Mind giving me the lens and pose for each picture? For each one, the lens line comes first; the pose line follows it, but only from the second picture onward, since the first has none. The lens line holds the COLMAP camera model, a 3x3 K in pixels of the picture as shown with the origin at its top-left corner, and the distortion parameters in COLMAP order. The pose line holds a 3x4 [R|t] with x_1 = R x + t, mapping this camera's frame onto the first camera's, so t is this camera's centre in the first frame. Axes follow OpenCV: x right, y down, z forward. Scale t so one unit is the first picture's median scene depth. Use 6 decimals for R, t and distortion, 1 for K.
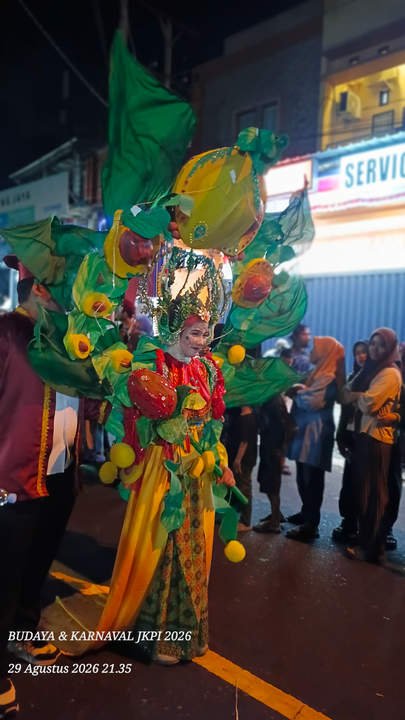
lens RADIAL K [[541.6, 0, 203.8], [0, 541.6, 363.3], [0, 0, 1]] dist [0.060670, -0.090376]
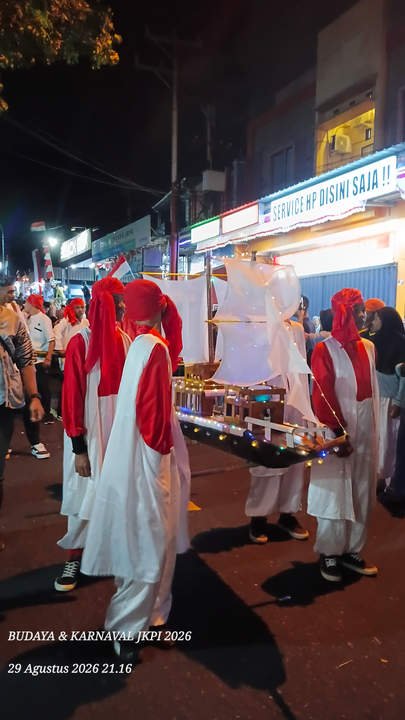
lens RADIAL K [[541.6, 0, 202.5], [0, 541.6, 365.4], [0, 0, 1]] dist [0.060670, -0.090376]
pose [[0.943292, -0.009771, -0.331820, 0.354291], [0.011253, 0.999933, 0.002546, 0.050898], [0.331773, -0.006135, 0.943339, -0.327017]]
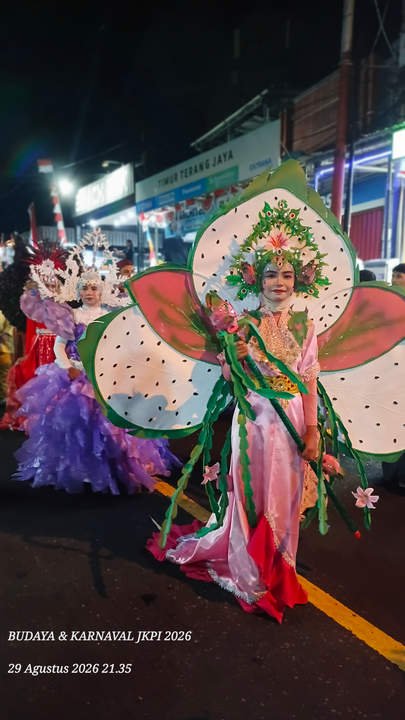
lens RADIAL K [[541.6, 0, 198.9], [0, 541.6, 364.1], [0, 0, 1]] dist [0.060670, -0.090376]
pose [[0.959386, -0.003684, -0.282072, -0.128722], [0.018857, 0.998516, 0.051098, -0.010721], [0.281465, -0.054342, 0.958032, 0.114061]]
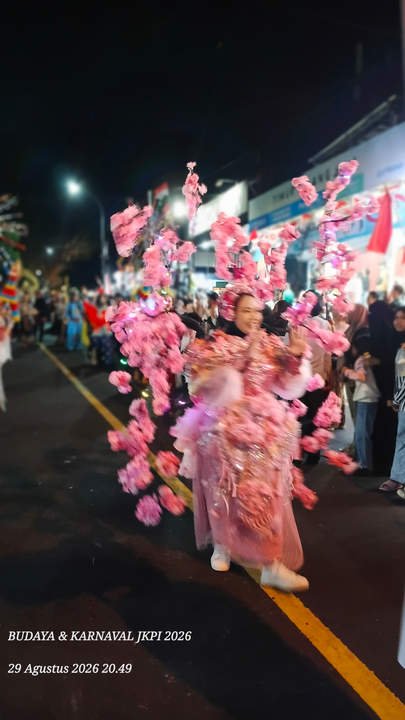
lens RADIAL K [[541.6, 0, 208.0], [0, 541.6, 367.2], [0, 0, 1]] dist [0.060670, -0.090376]
pose [[0.890568, 0.006960, -0.454797, -0.154035], [-0.001651, 0.999926, 0.012069, -0.012576], [0.454847, -0.009997, 0.890513, 0.185065]]
